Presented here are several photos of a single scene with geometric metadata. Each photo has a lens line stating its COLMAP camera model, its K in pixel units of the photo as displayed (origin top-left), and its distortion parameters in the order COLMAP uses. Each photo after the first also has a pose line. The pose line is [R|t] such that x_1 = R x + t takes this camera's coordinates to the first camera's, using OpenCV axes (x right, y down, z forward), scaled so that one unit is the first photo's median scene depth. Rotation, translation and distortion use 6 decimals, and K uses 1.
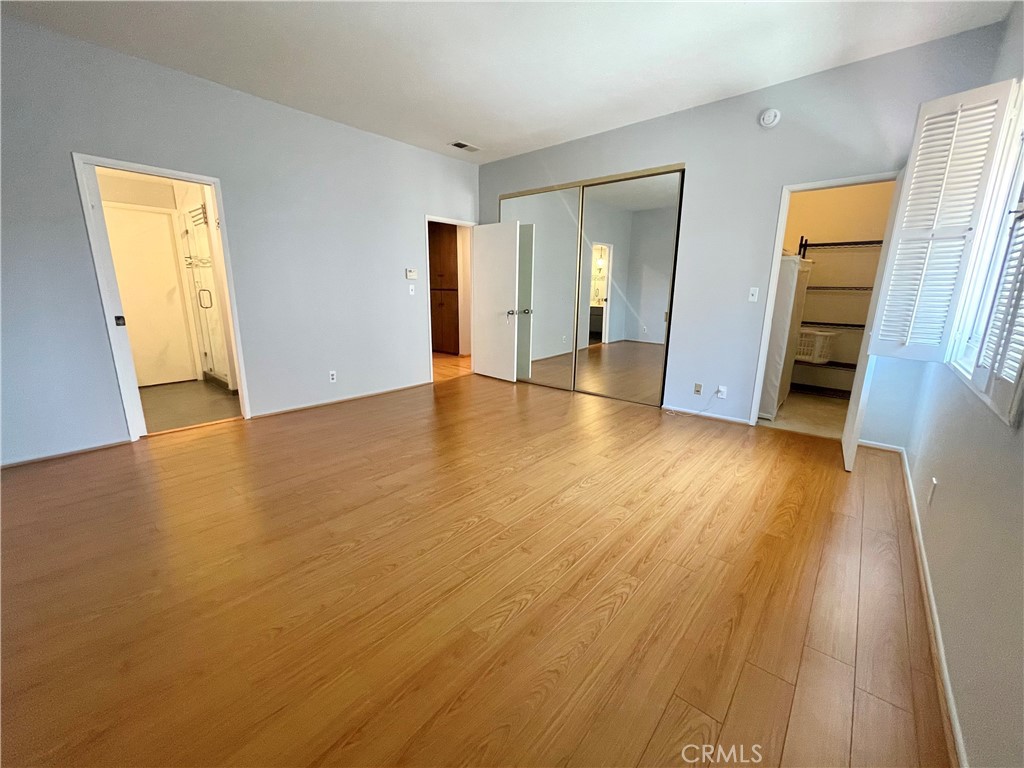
lens RADIAL K [[411.6, 0, 512.0], [0, 411.6, 384.0], [0, 0, 1]] dist [-0.011464, 0.000421]
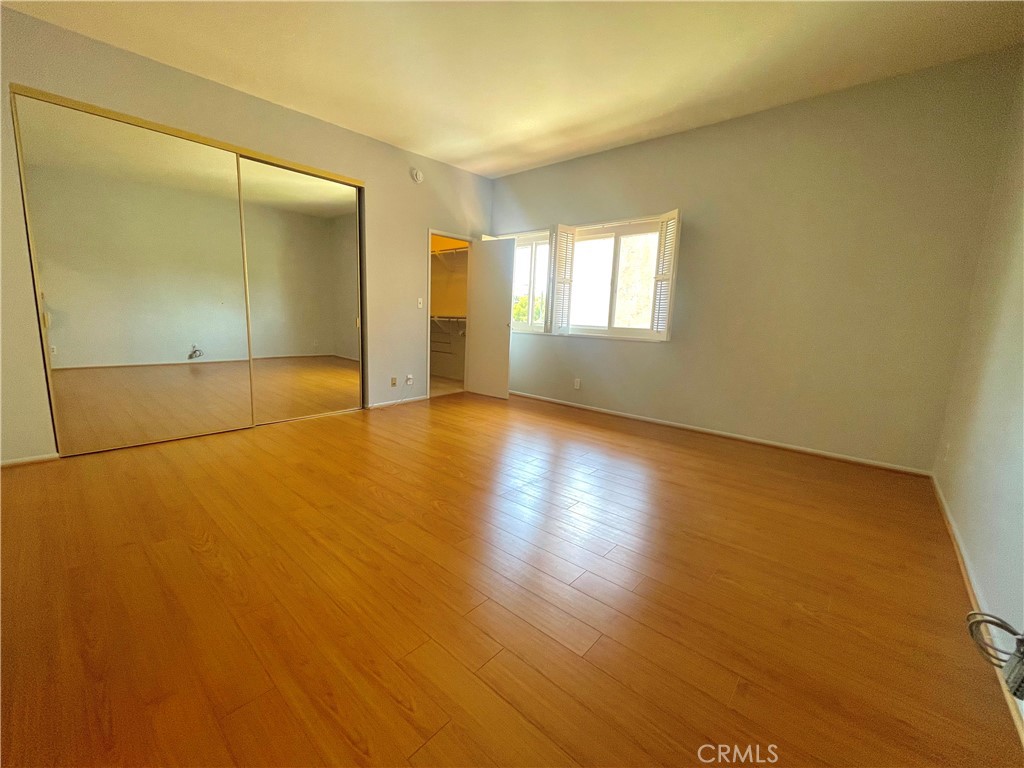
lens RADIAL K [[411.6, 0, 512.0], [0, 411.6, 384.0], [0, 0, 1]] dist [-0.011464, 0.000421]
pose [[-0.000902, -0.173803, 0.984780, -0.979077], [0.187902, 0.967210, 0.170874, -0.165129], [-0.982187, 0.185196, 0.031785, 0.866246]]
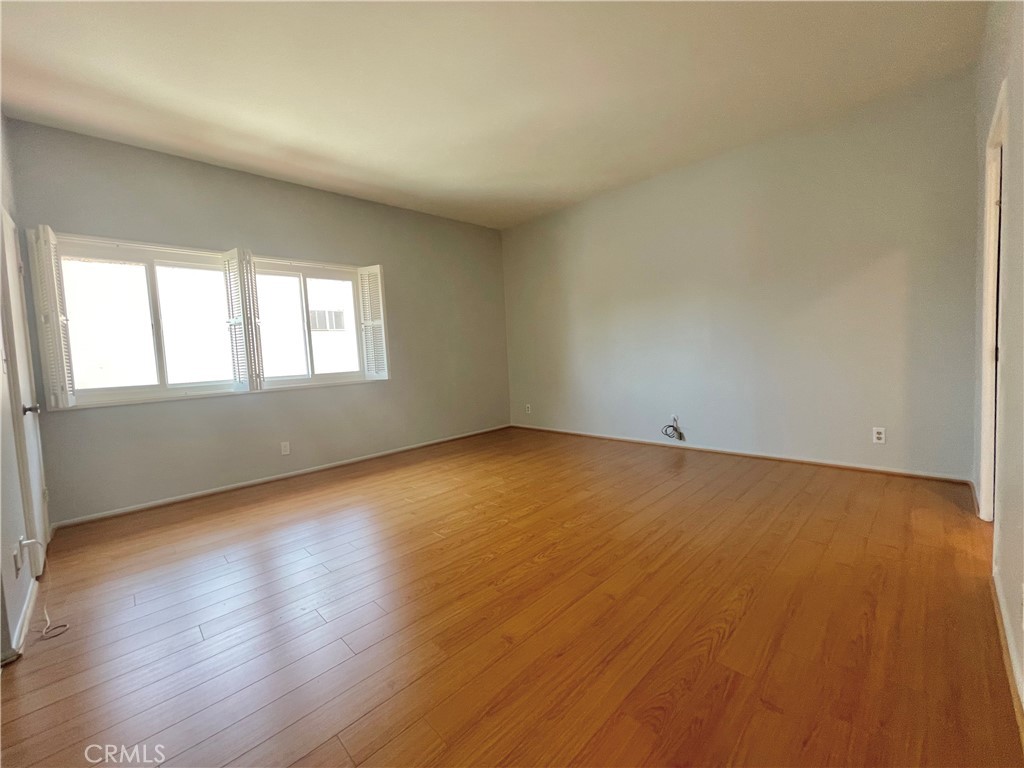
lens RADIAL K [[408.1, 0, 512.0], [0, 408.1, 384.0], [0, 0, 1]] dist [-0.021004, -0.000080]
pose [[-0.995973, 0.036473, 0.081894, -0.181185], [0.058724, 0.955658, 0.288564, -0.372530], [-0.067738, 0.292211, -0.953952, 1.829776]]
